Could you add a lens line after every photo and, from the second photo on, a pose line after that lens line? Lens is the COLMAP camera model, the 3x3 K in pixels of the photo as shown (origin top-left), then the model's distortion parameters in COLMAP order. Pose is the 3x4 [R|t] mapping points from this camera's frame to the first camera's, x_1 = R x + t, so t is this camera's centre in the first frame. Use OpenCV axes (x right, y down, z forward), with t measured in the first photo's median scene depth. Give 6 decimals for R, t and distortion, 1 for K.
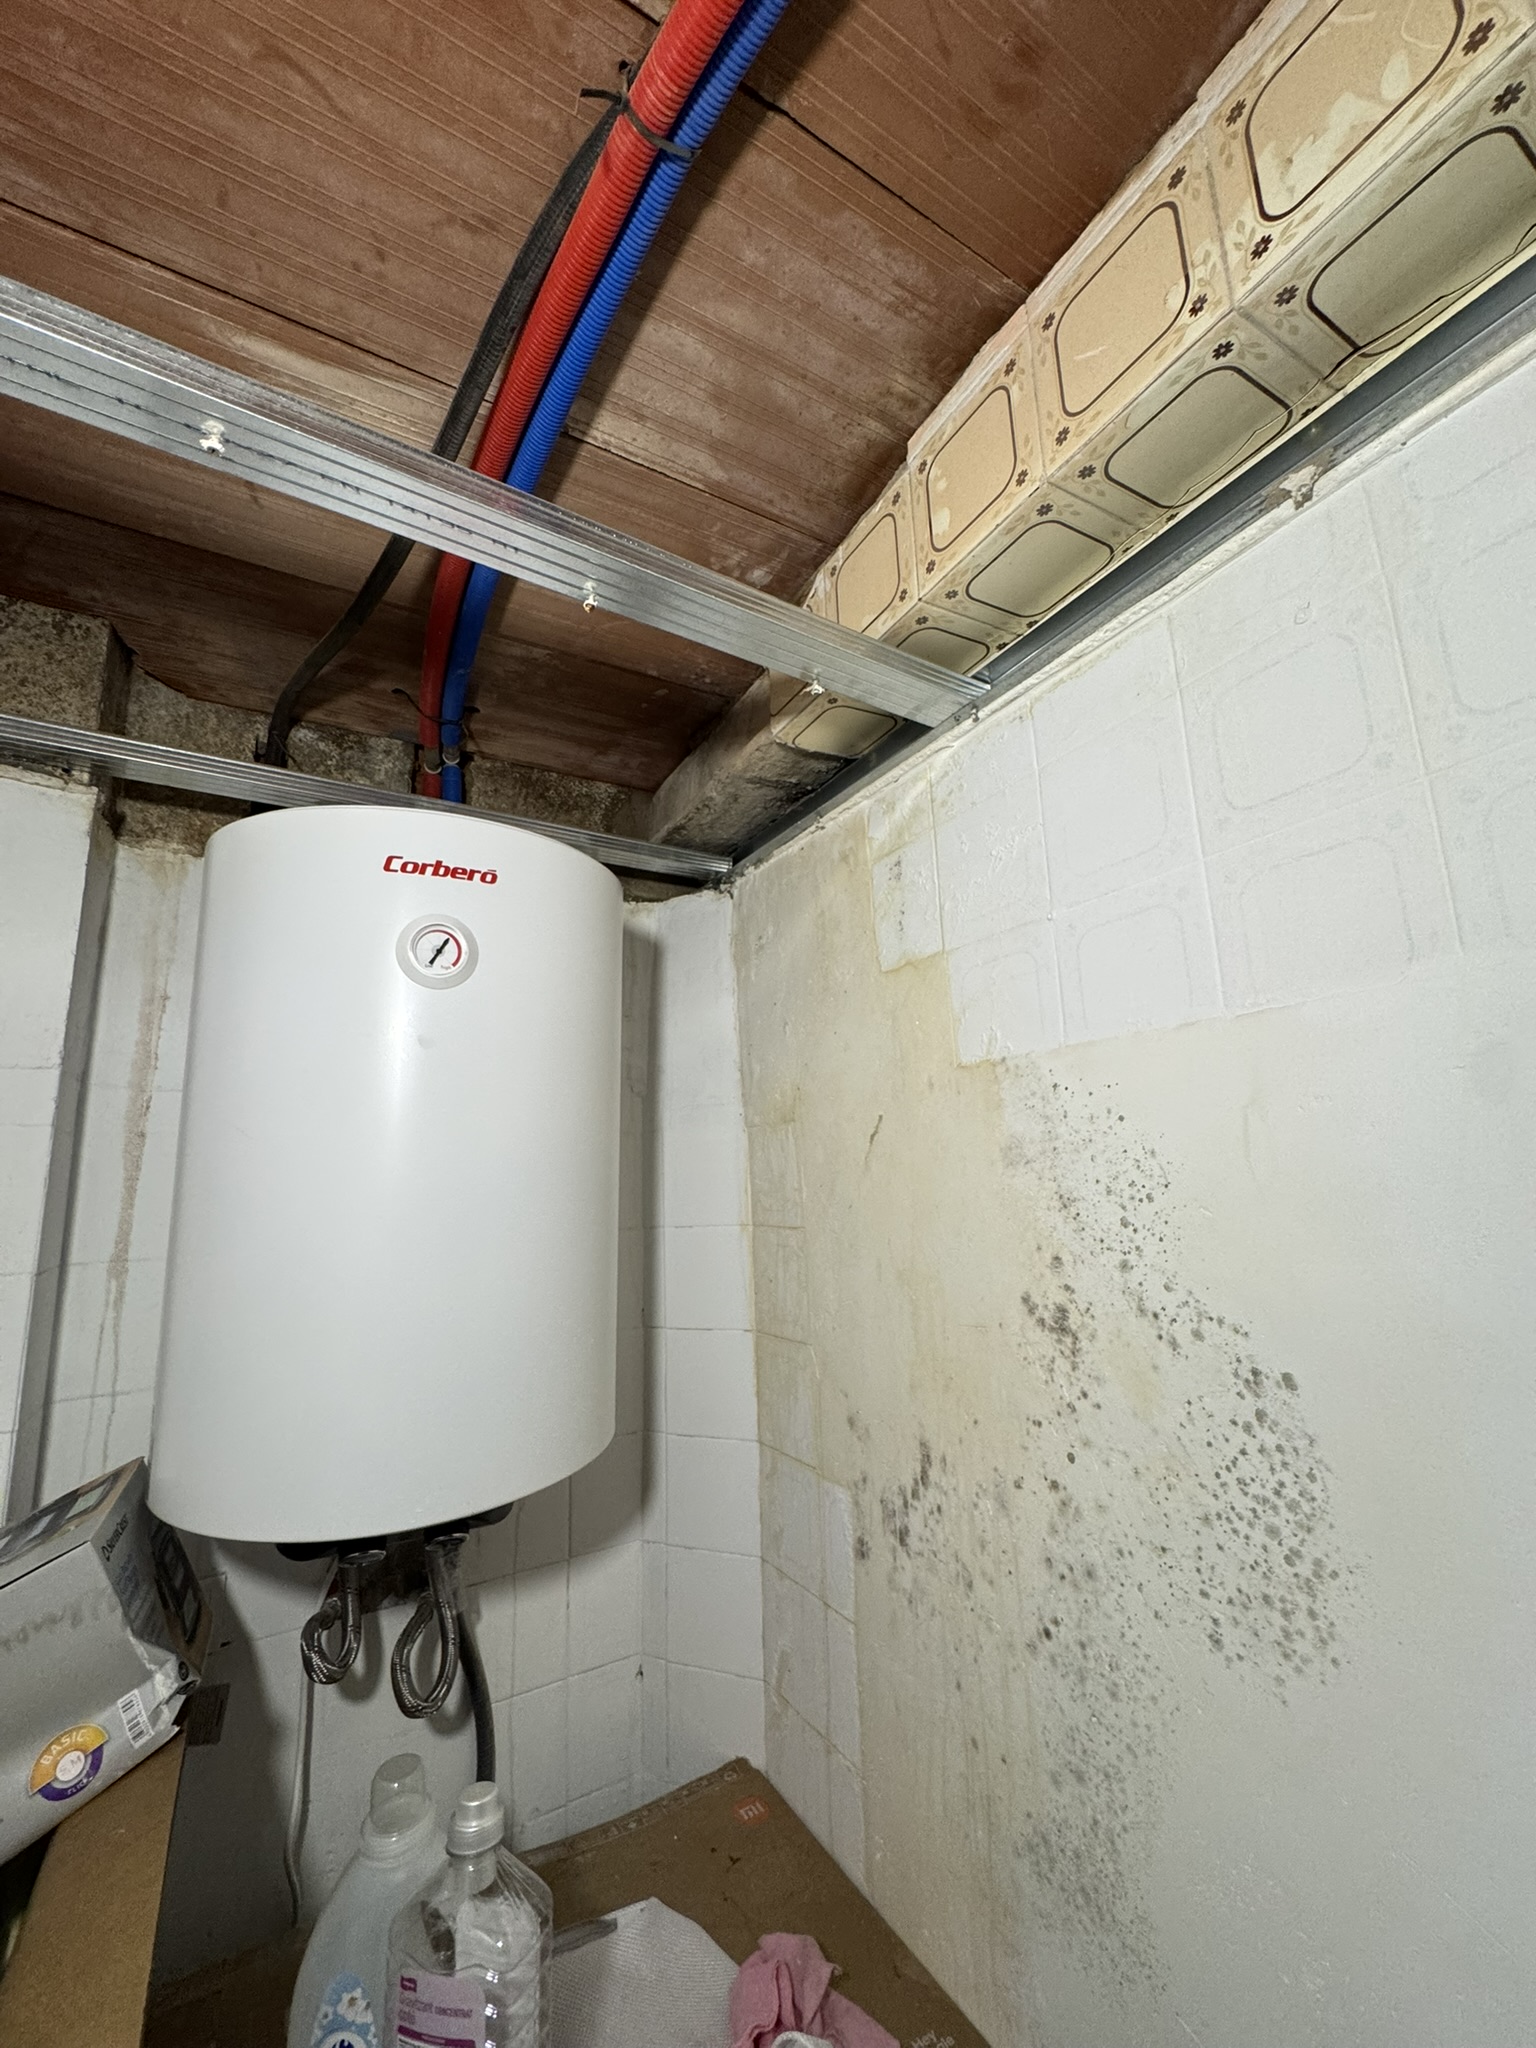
lens RADIAL K [[823.2, 0, 769.1], [0, 823.2, 1024.3], [0, 0, 1]] dist [-0.006220, 0.000637]
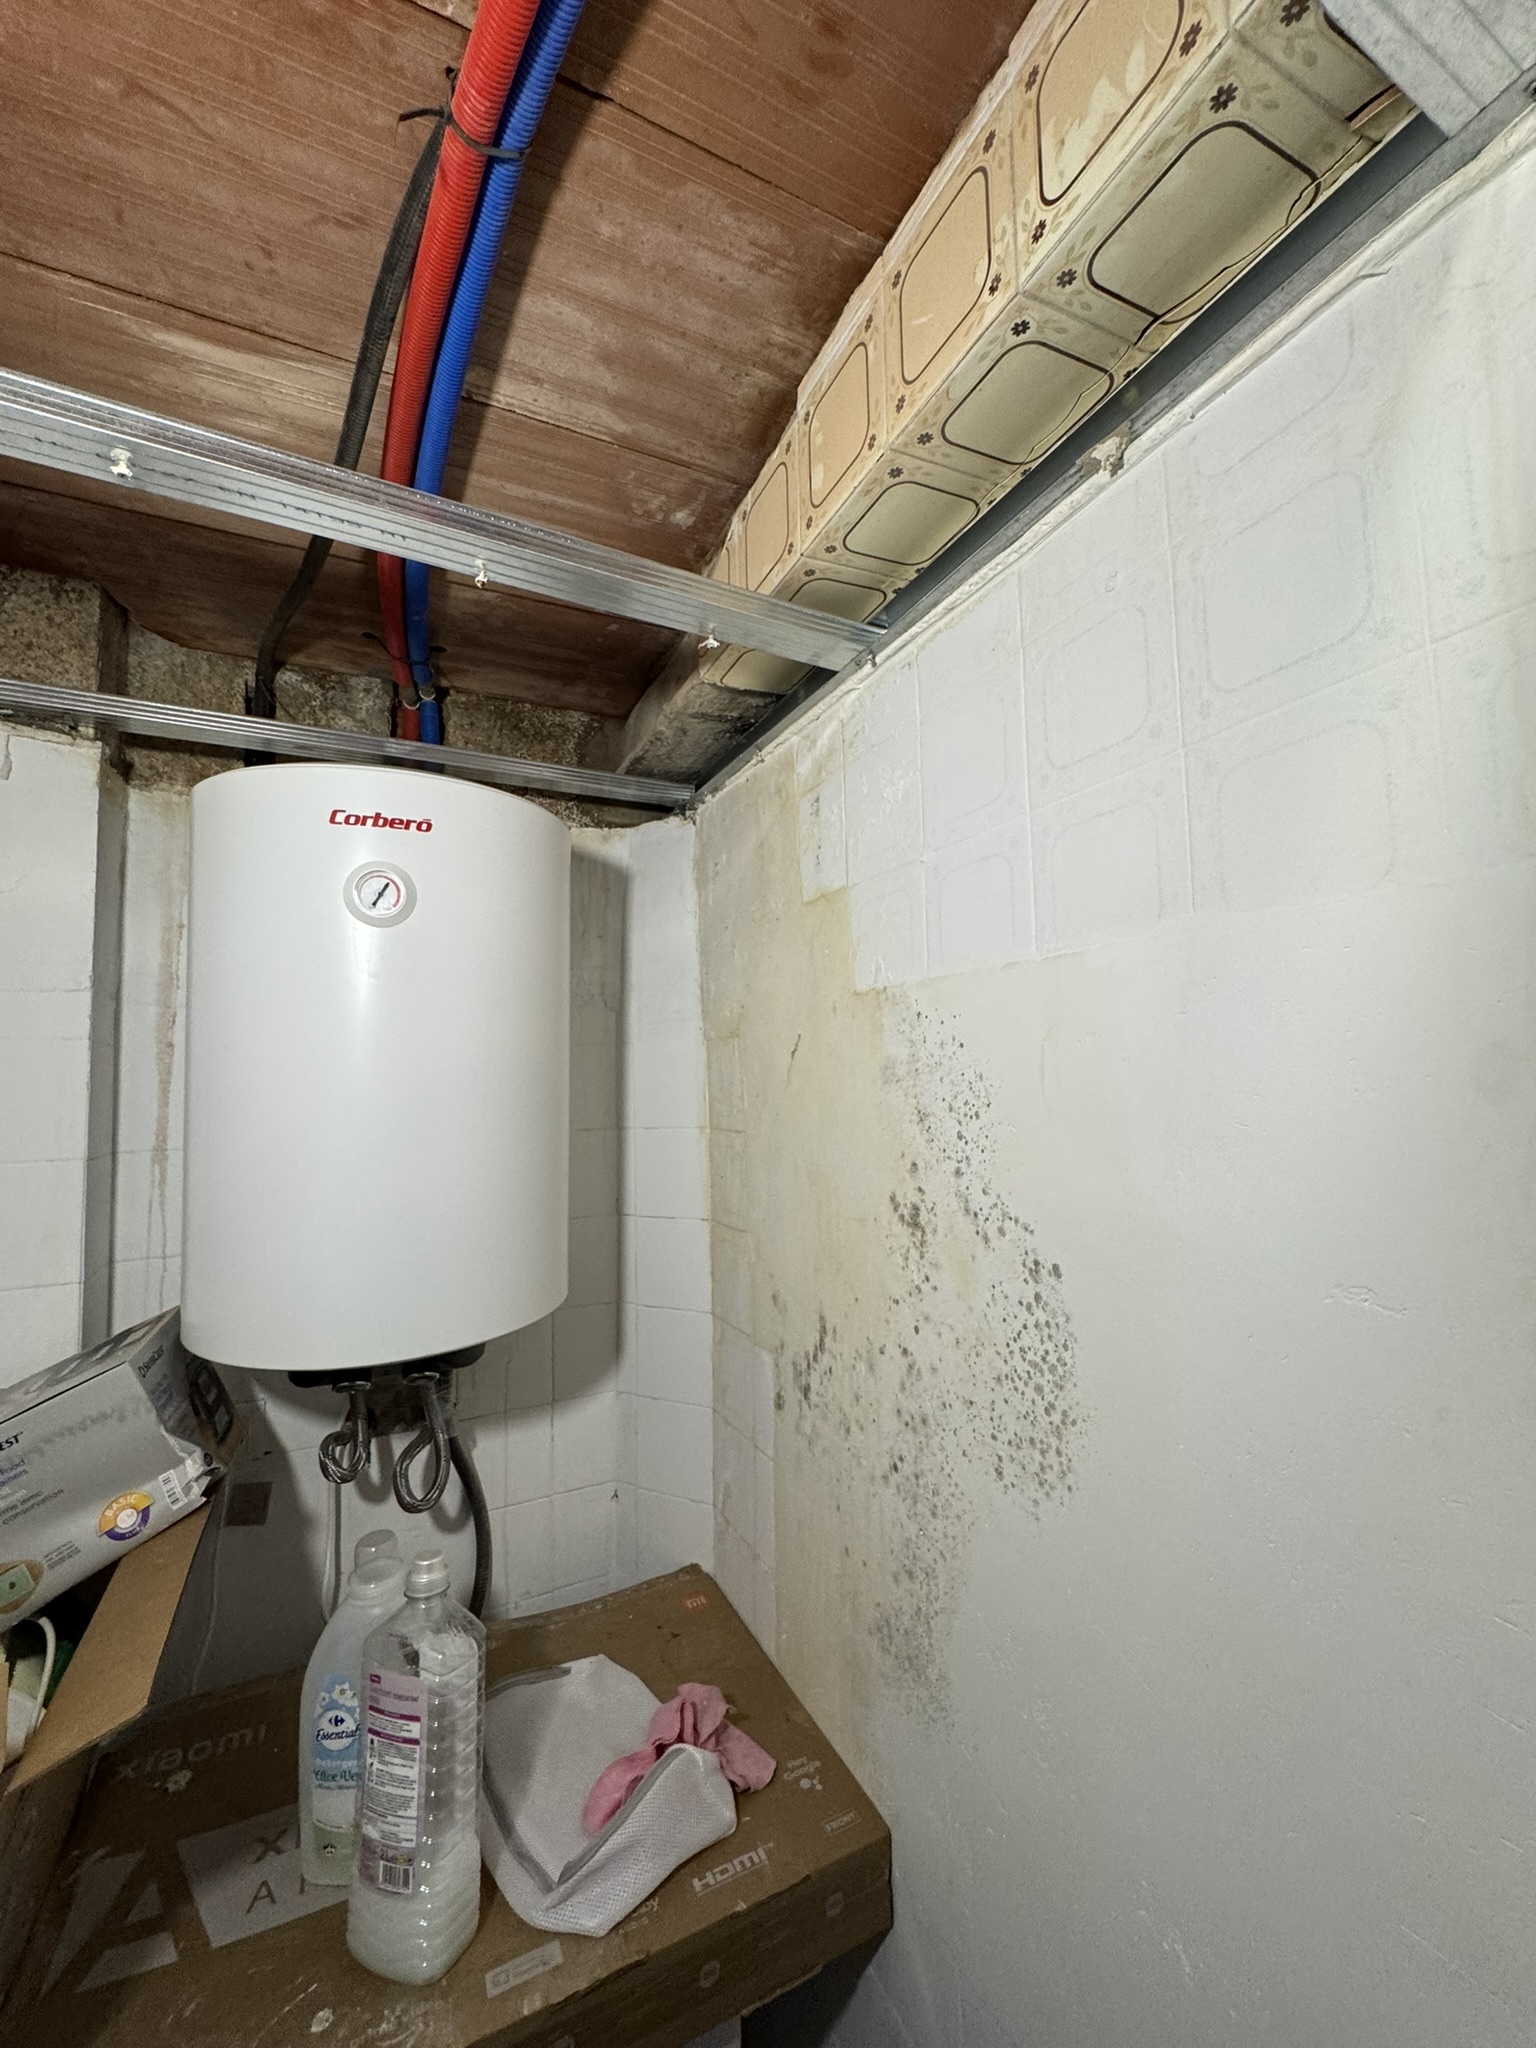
lens RADIAL K [[823.2, 0, 765.8], [0, 823.2, 1026.2], [0, 0, 1]] dist [-0.006220, 0.000637]
pose [[0.997305, 0.008082, -0.072924, 0.240863], [0.000903, 0.992487, 0.122344, -0.049640], [0.073365, -0.122081, 0.989805, -0.133021]]
